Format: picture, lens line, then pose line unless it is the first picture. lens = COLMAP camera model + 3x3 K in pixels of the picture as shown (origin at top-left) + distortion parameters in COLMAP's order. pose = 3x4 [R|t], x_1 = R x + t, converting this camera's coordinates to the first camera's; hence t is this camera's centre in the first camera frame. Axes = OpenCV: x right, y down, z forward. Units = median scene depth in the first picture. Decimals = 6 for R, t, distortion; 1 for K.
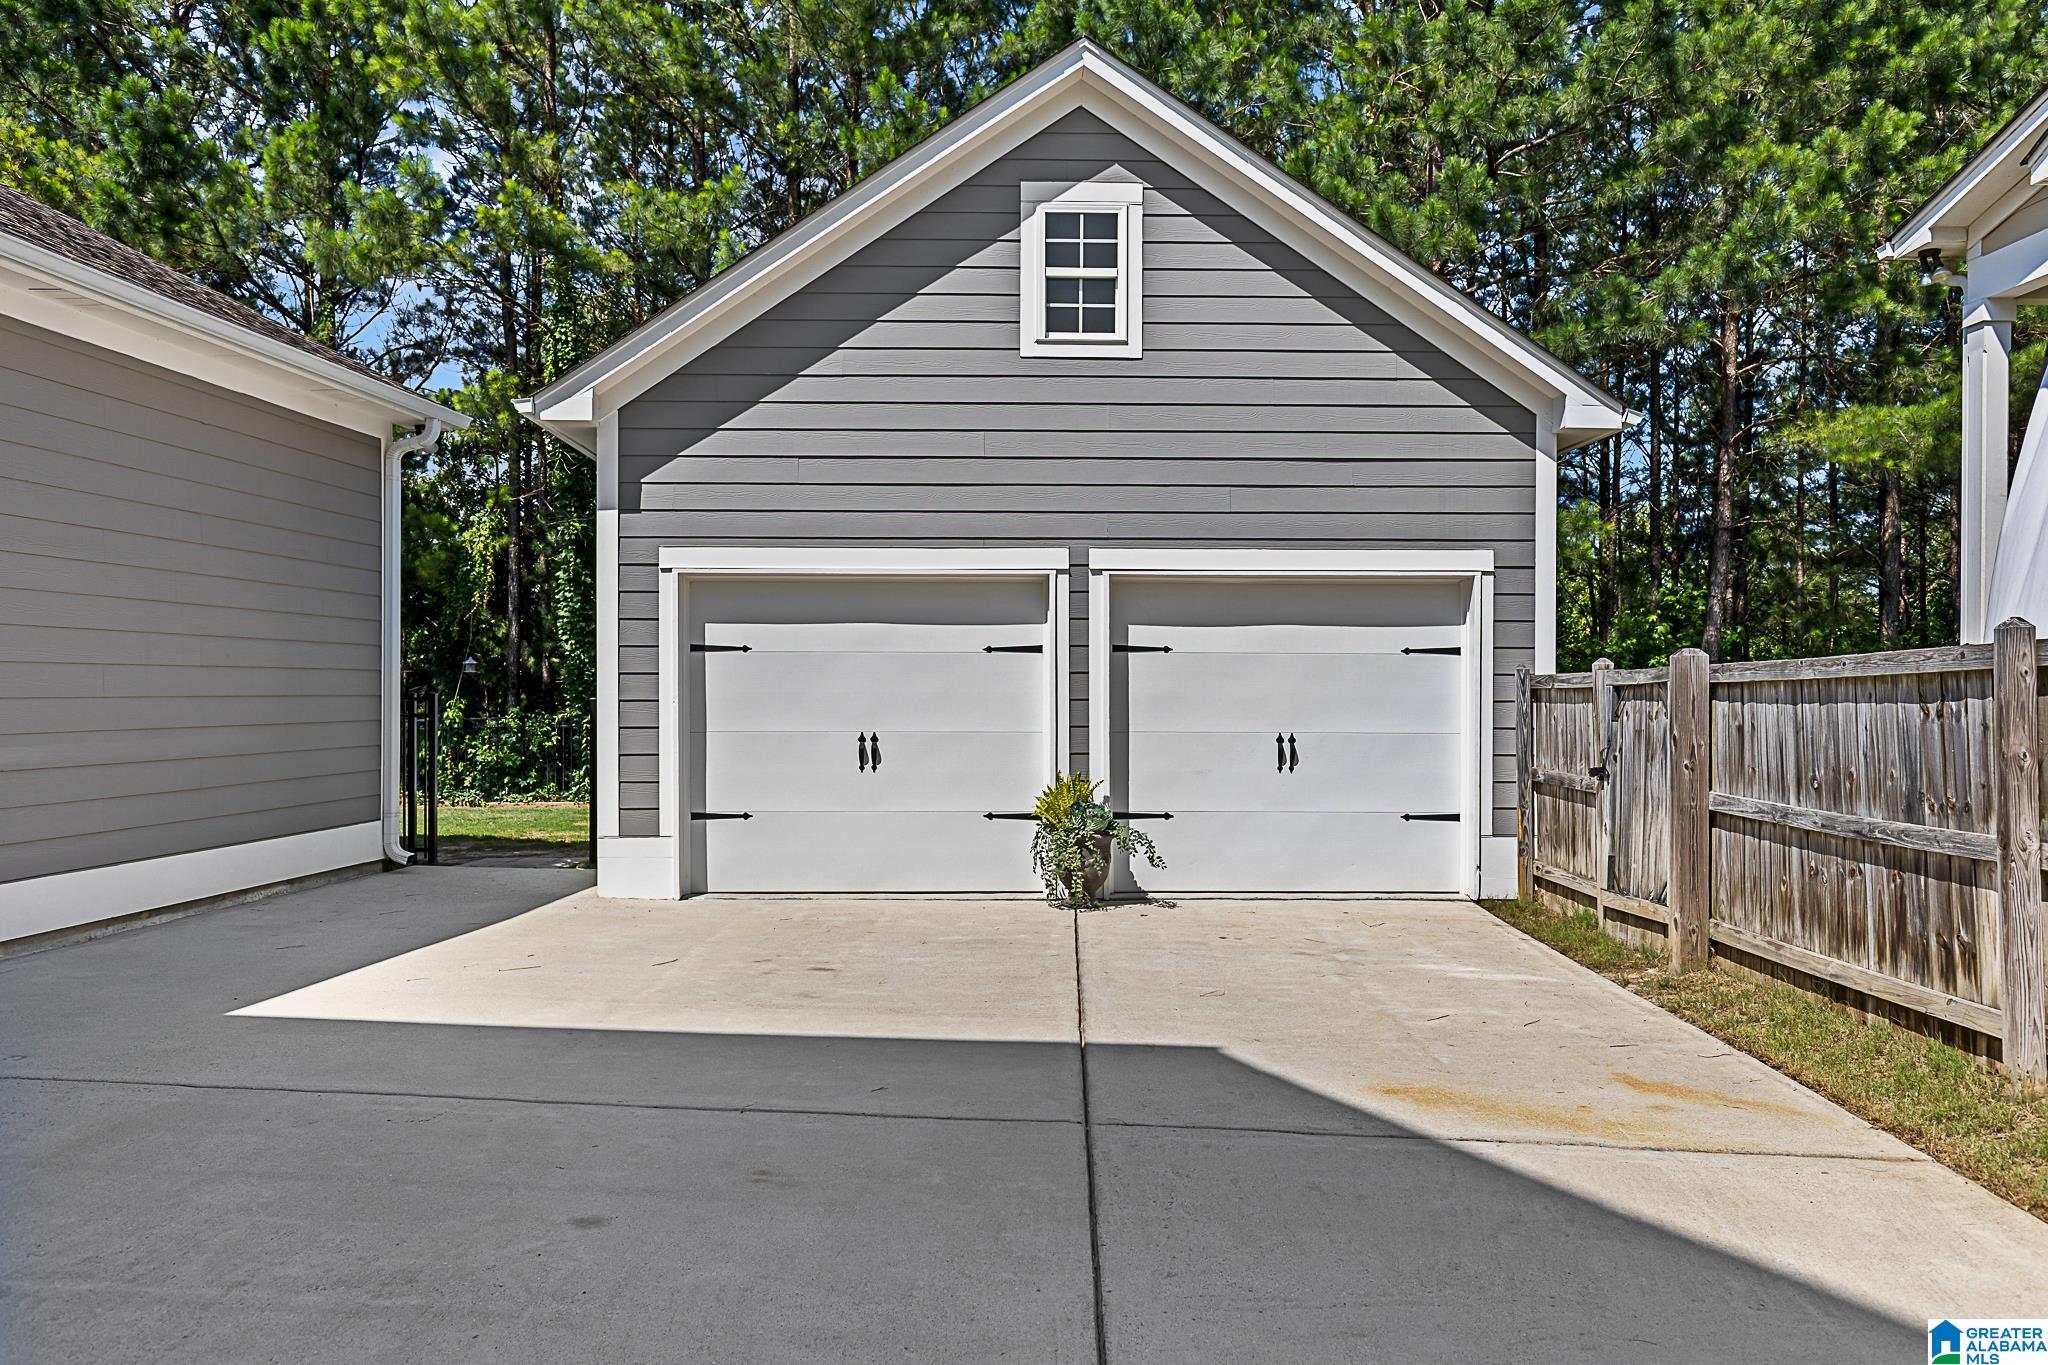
lens RADIAL K [[1507.1, 0, 1026.7], [0, 1507.1, 676.7], [0, 0, 1]] dist [0.009168, -0.005869]
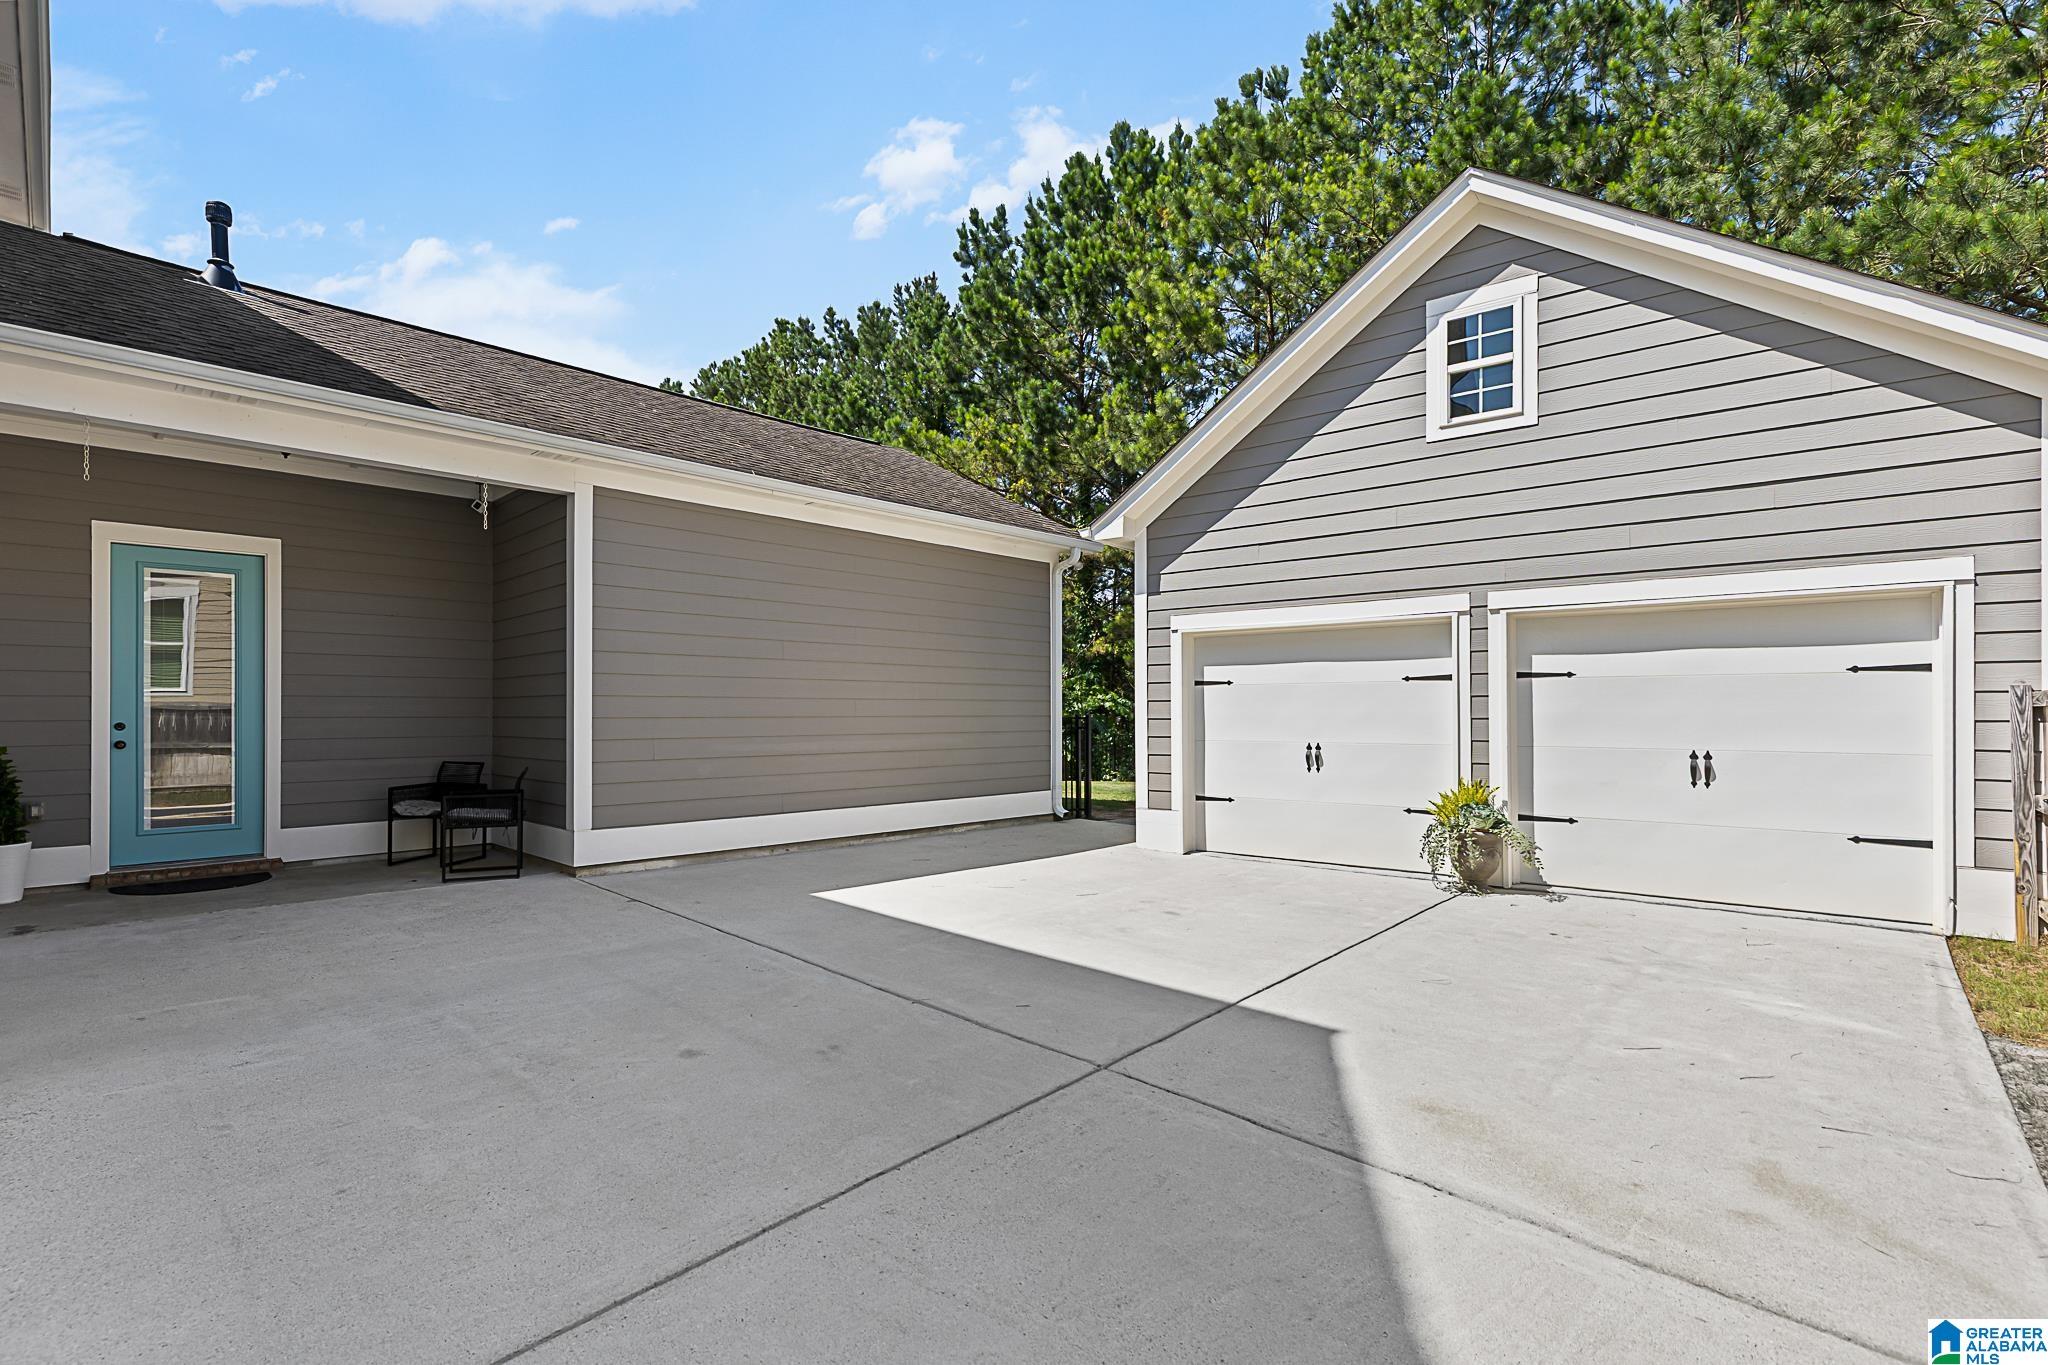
lens RADIAL K [[945.3, 0, 1024.9], [0, 945.3, 703.1], [0, 0, 1]] dist [0.009845, -0.000964]
pose [[0.769385, -0.009745, -0.638711, 0.238383], [0.008312, 0.999952, -0.005244, 0.003790], [0.638731, -0.001274, 0.769429, 0.187570]]
